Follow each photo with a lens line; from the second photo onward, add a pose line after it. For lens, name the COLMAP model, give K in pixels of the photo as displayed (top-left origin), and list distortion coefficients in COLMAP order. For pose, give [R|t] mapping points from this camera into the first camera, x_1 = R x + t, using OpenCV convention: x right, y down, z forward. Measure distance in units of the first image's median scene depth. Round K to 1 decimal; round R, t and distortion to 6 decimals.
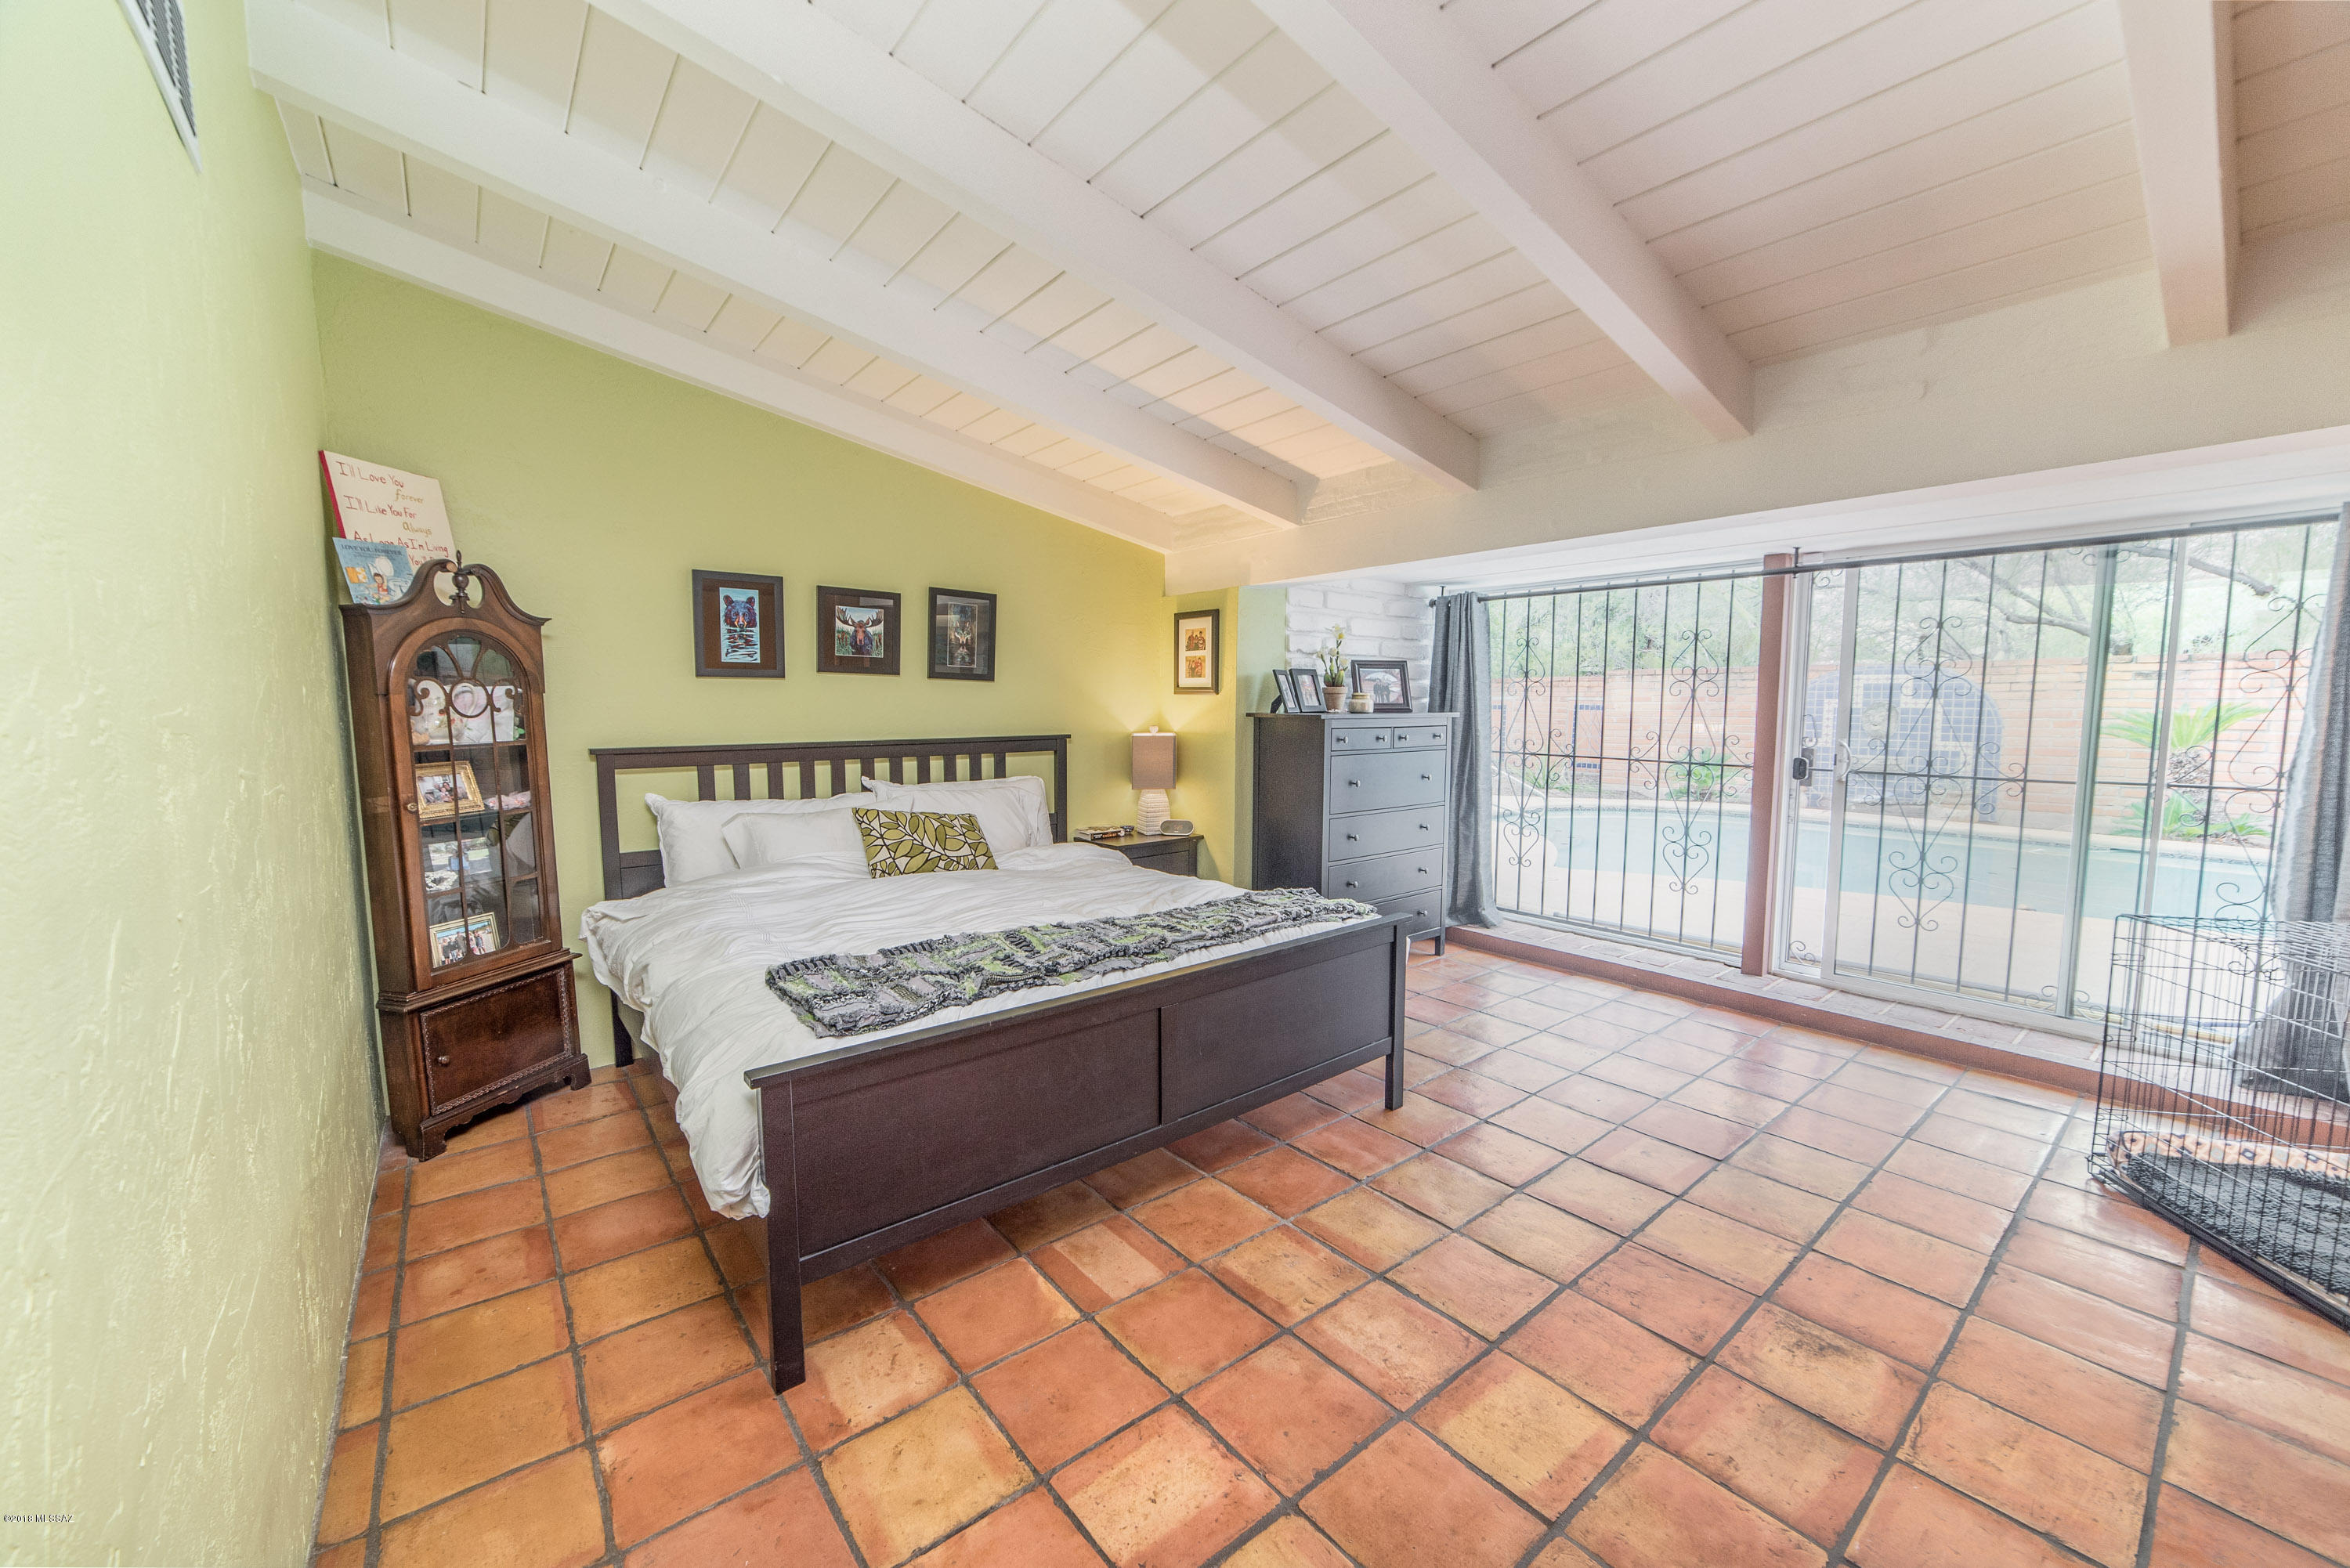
lens RADIAL K [[915.1, 0, 1168.2], [0, 915.1, 785.6], [0, 0, 1]] dist [-0.000683, 0.000003]
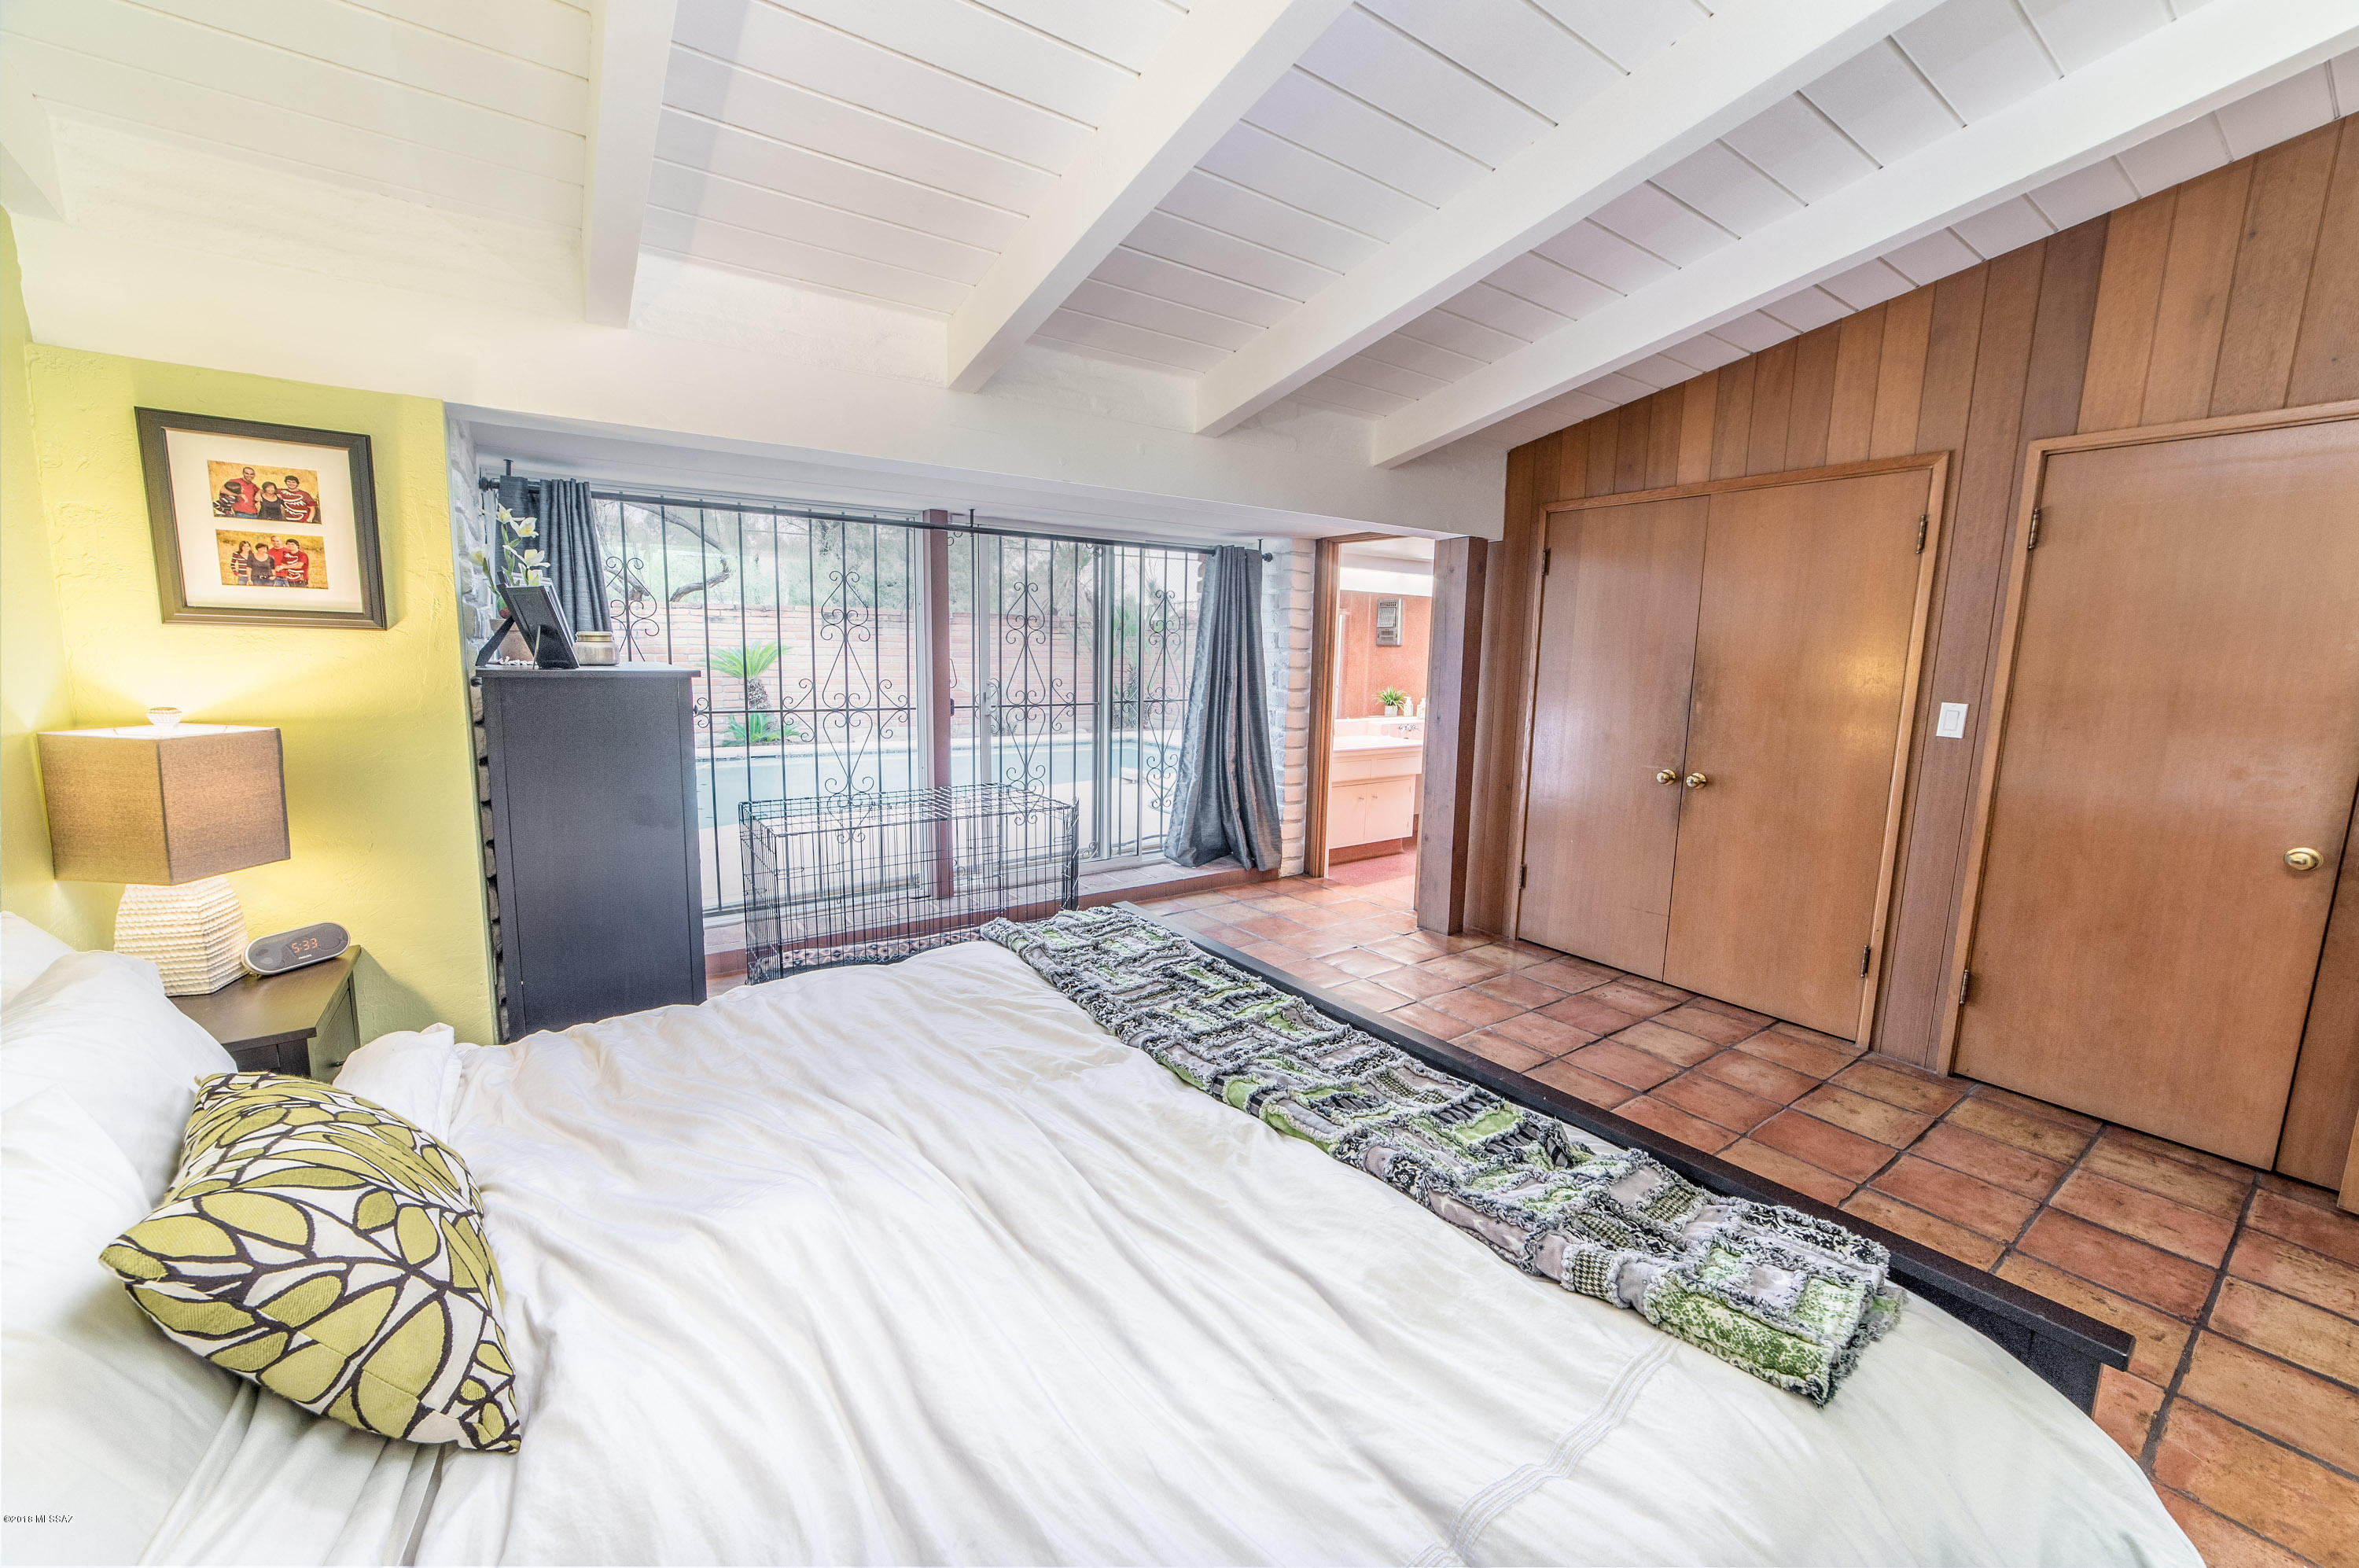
lens RADIAL K [[939.3, 0, 1169.5], [0, 939.3, 777.0], [0, 0, 1]] dist [0.000325, 0.000140]
pose [[0.062775, -0.135985, 0.988720, -0.392214], [0.082849, 0.987965, 0.130621, -0.055067], [-0.994583, 0.073715, 0.073285, 0.580798]]
